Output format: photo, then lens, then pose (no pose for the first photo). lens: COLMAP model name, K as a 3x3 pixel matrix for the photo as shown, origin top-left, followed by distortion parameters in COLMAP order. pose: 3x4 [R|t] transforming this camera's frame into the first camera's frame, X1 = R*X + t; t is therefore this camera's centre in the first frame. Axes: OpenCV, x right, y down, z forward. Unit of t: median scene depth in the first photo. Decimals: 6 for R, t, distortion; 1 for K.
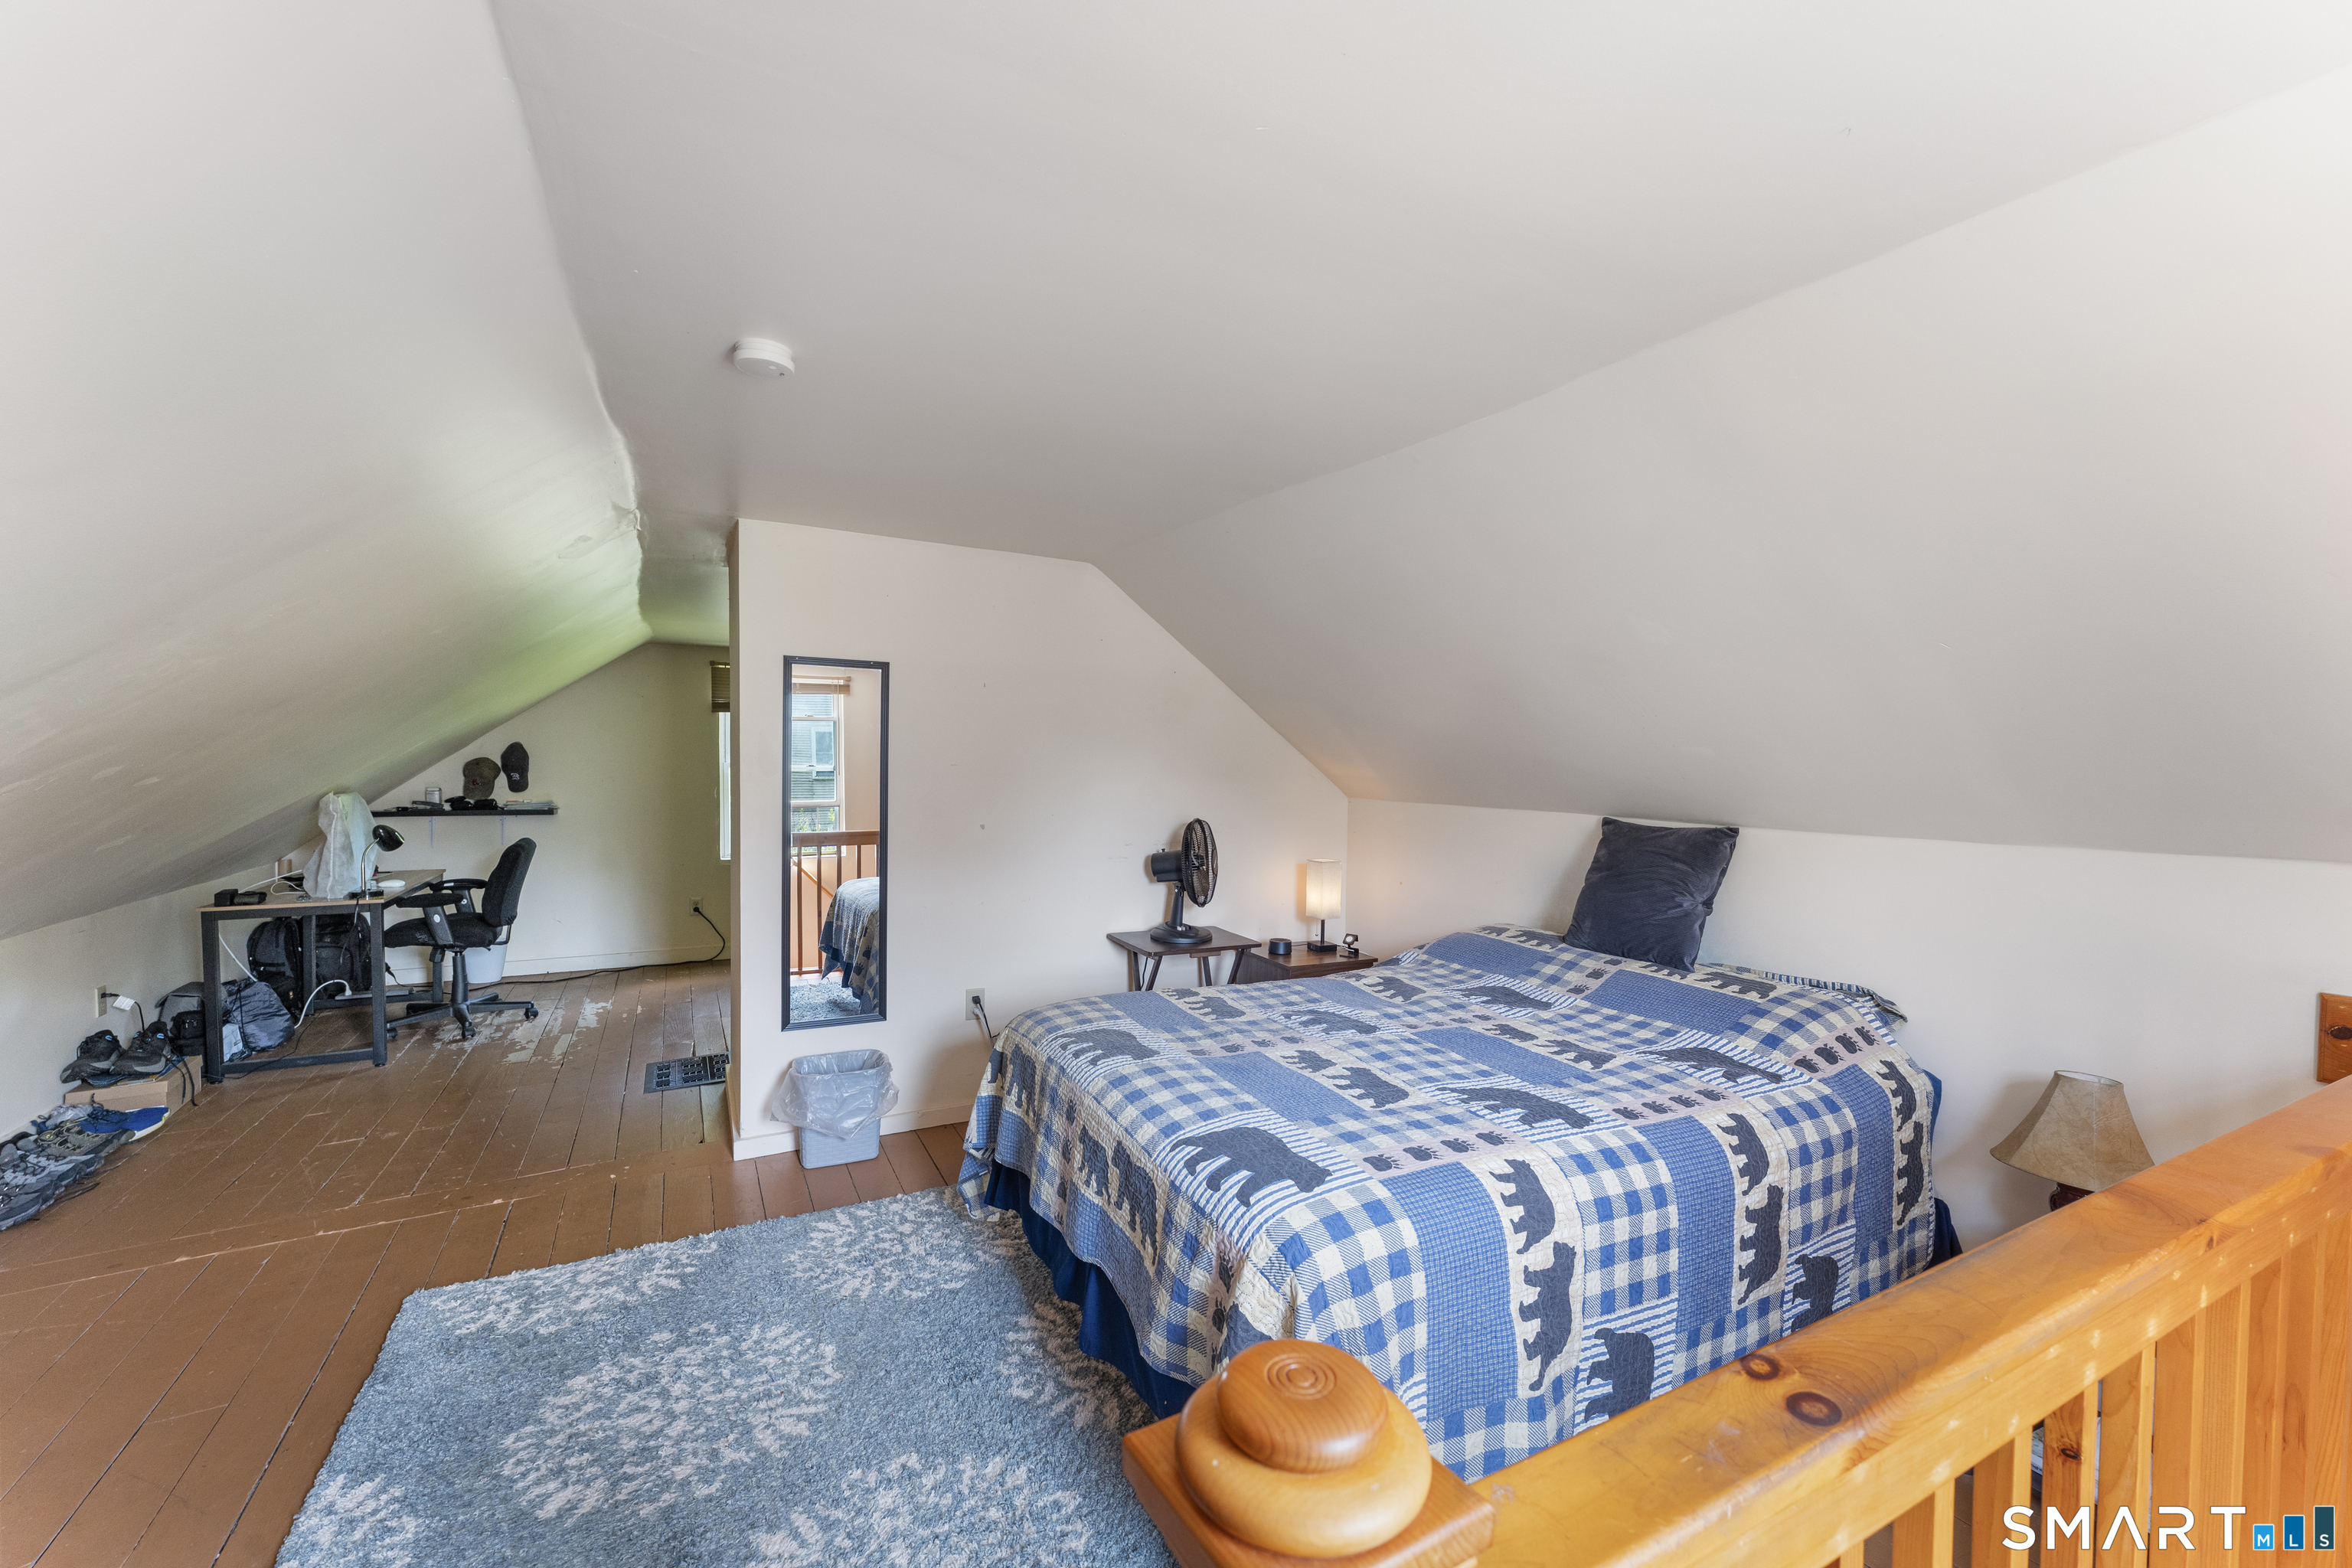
lens RADIAL K [[942.9, 0, 1176.0], [0, 942.9, 787.7], [0, 0, 1]] dist [-0.002059, -0.000241]
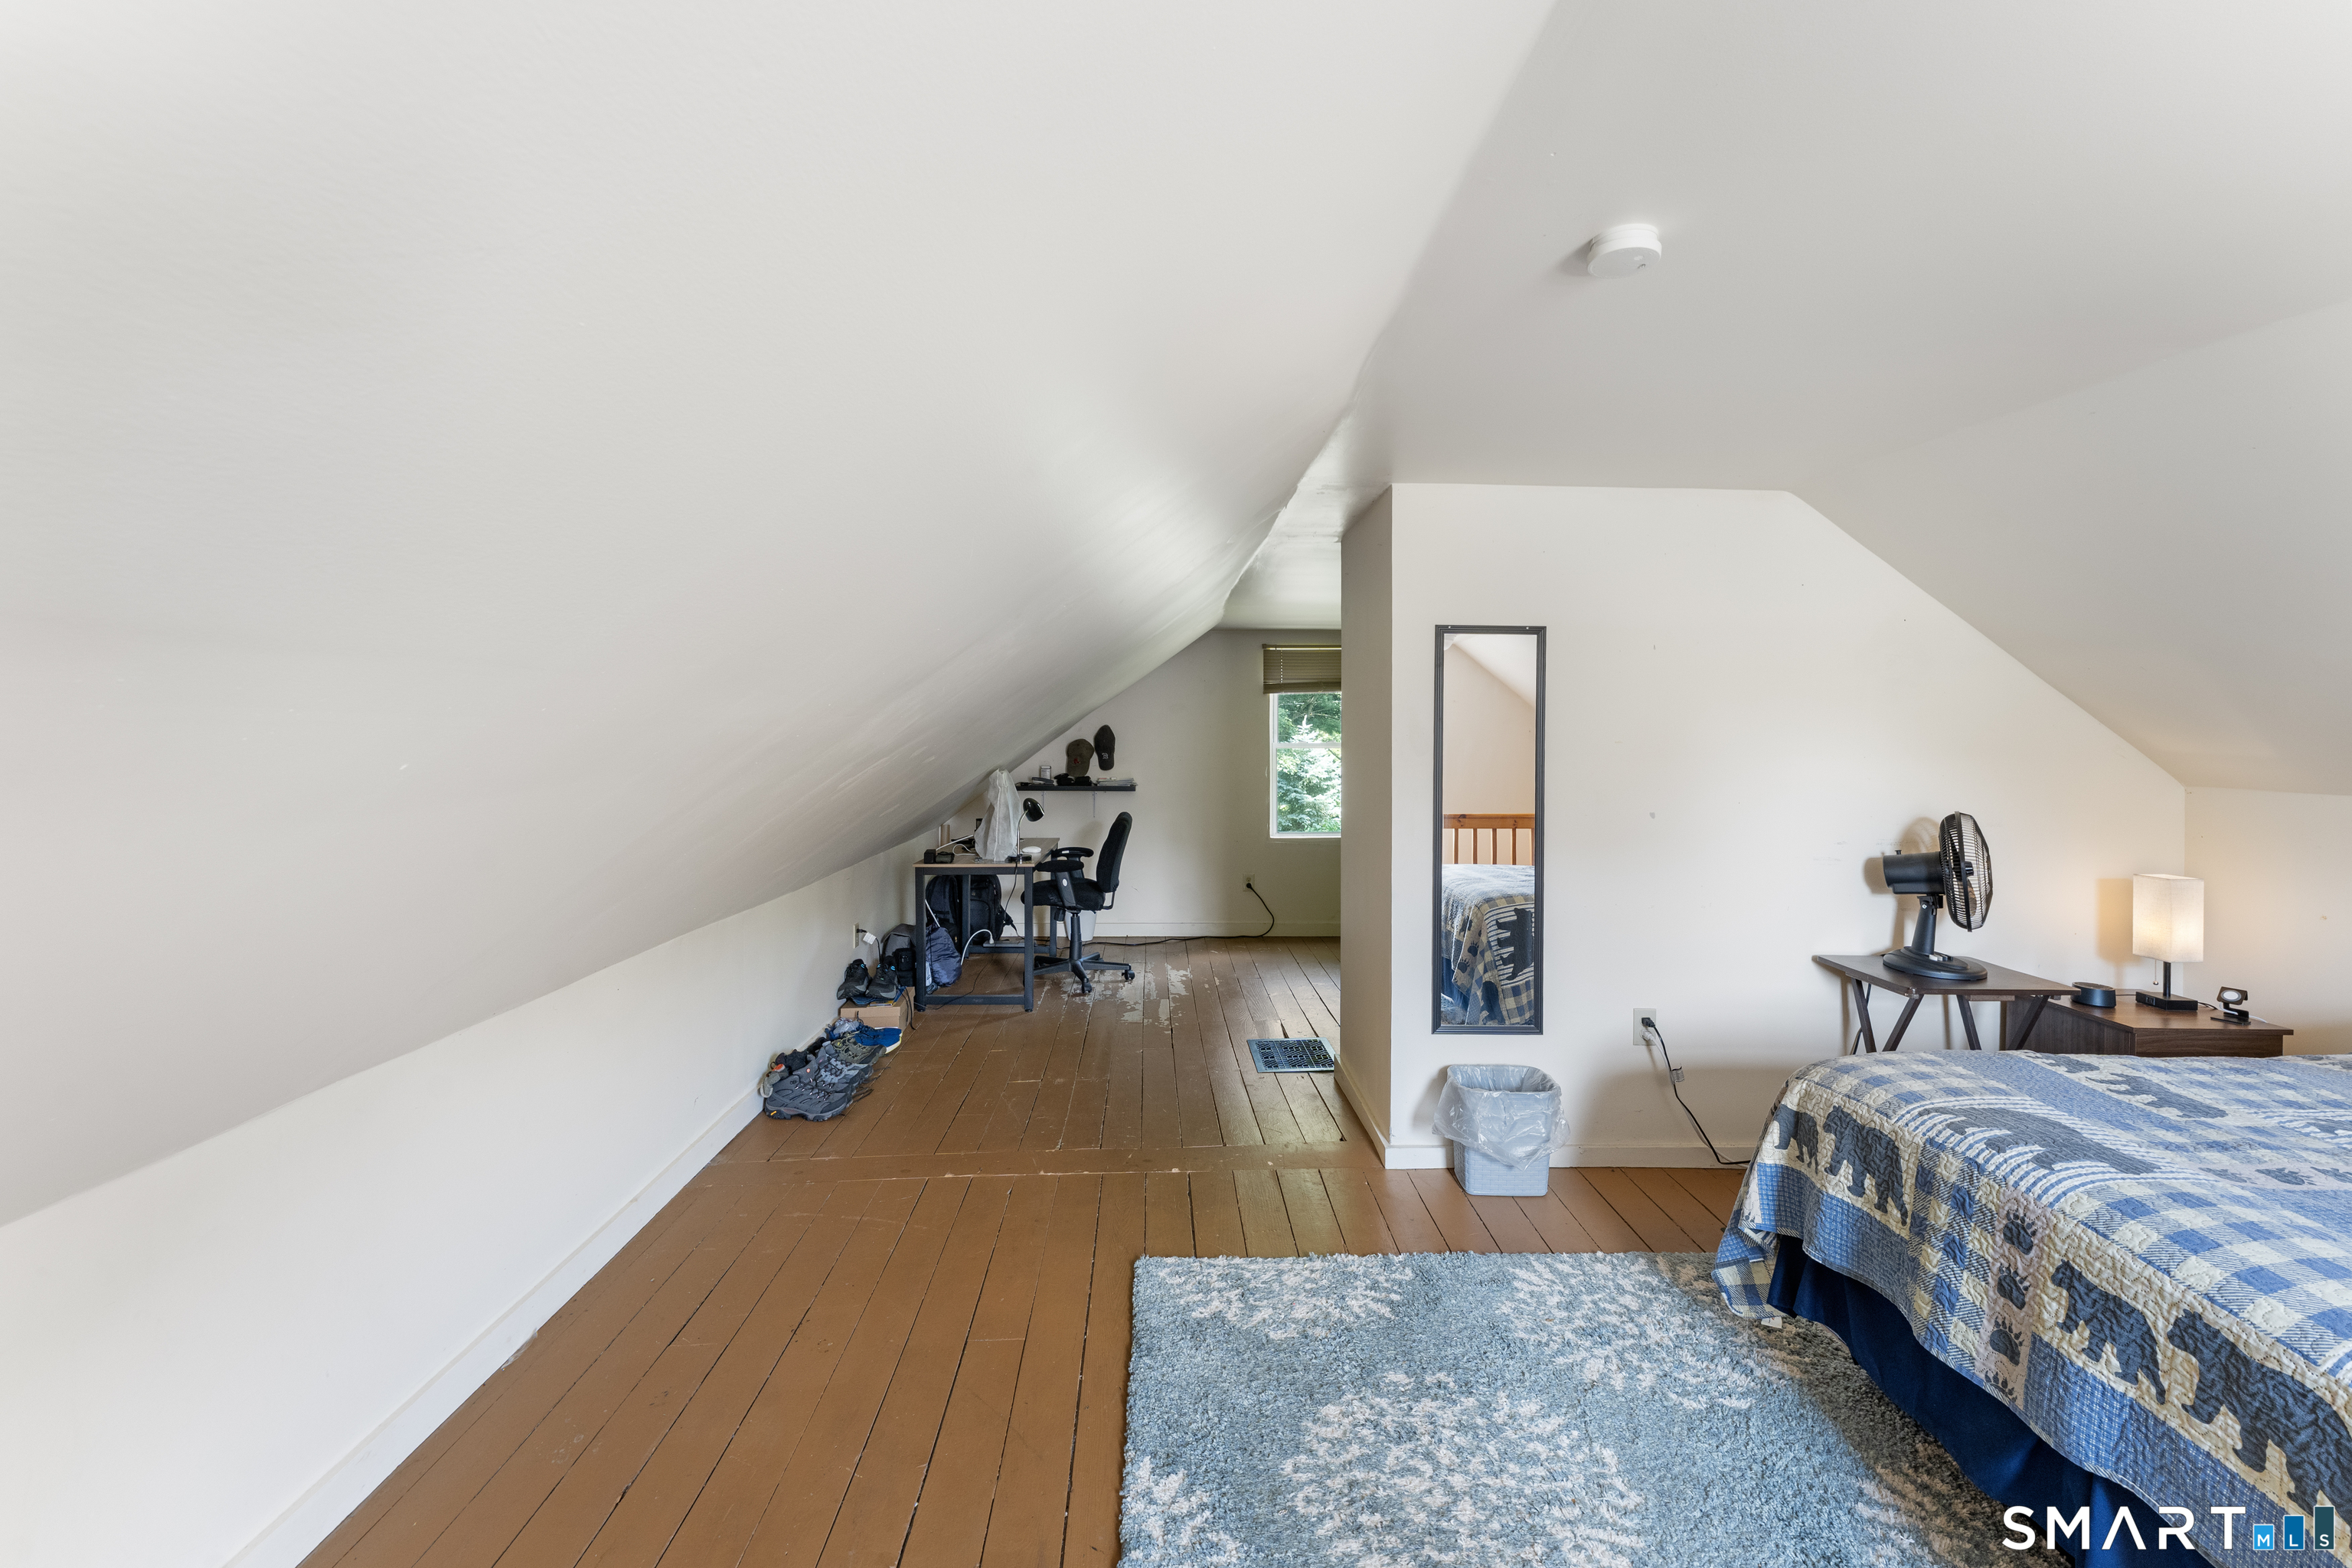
lens RADIAL K [[942.9, 0, 1154.9], [0, 942.9, 738.0], [0, 0, 1]] dist [-0.002059, -0.000241]
pose [[0.895127, -0.007952, -0.445740, -0.245309], [-0.006640, 0.999492, -0.031165, 0.001743], [0.445762, 0.030856, 0.894620, 0.051590]]
